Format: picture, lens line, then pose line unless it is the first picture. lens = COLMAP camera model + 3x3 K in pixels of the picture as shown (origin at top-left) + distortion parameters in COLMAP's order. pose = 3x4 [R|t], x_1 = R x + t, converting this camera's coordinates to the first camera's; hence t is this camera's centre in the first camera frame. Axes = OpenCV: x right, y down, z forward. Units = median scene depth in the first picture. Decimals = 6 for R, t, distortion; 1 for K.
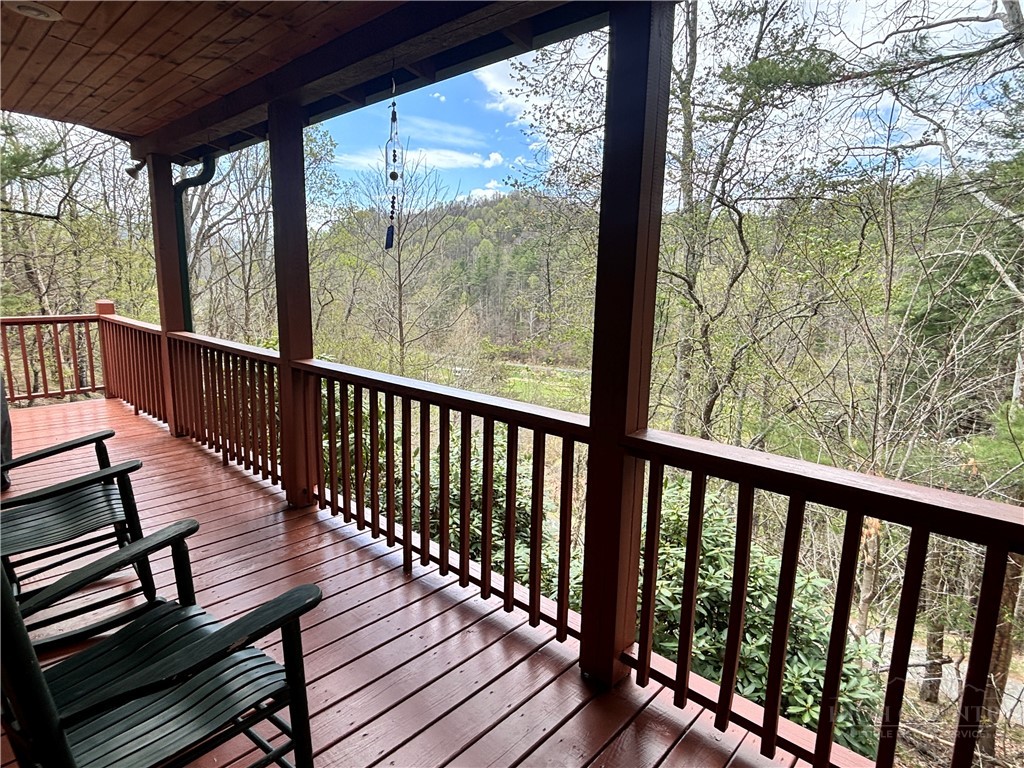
lens RADIAL K [[575.4, 0, 509.3], [0, 575.4, 397.2], [0, 0, 1]] dist [-0.003216, -0.000782]
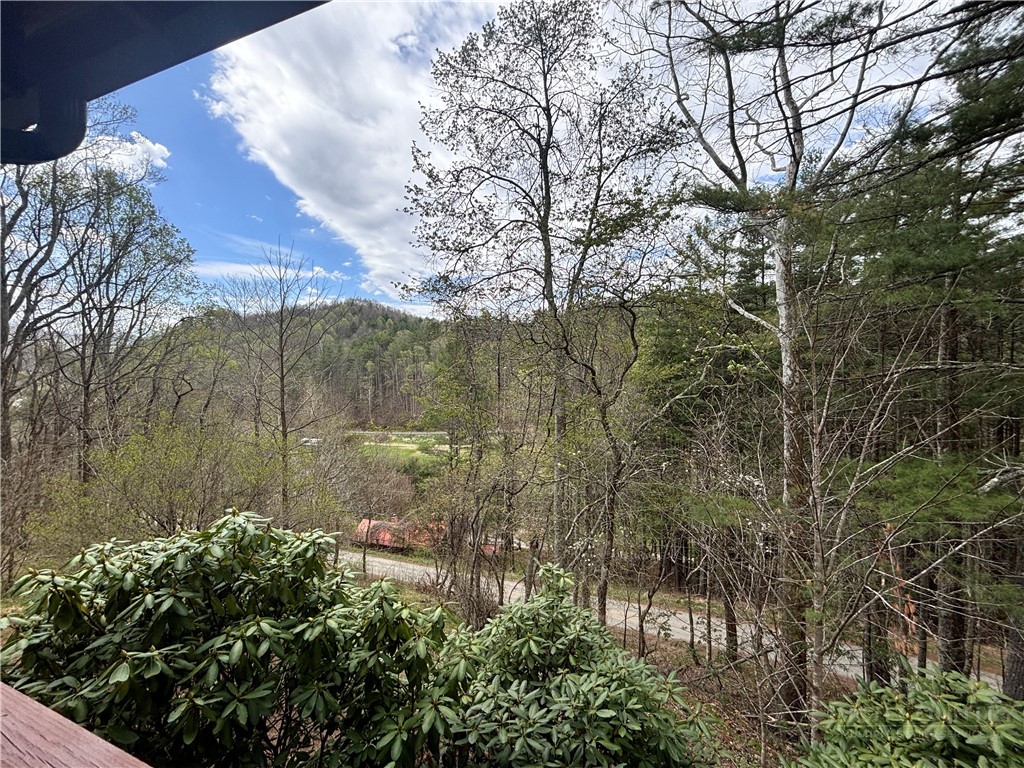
lens RADIAL K [[425.8, 0, 512.0], [0, 425.8, 384.0], [0, 0, 1]] dist [0.015301, -0.000579]
pose [[0.932492, -0.037049, 0.359285, -0.057612], [0.091563, 0.986480, -0.135919, -0.027157], [-0.349391, 0.159641, 0.923277, 0.097137]]
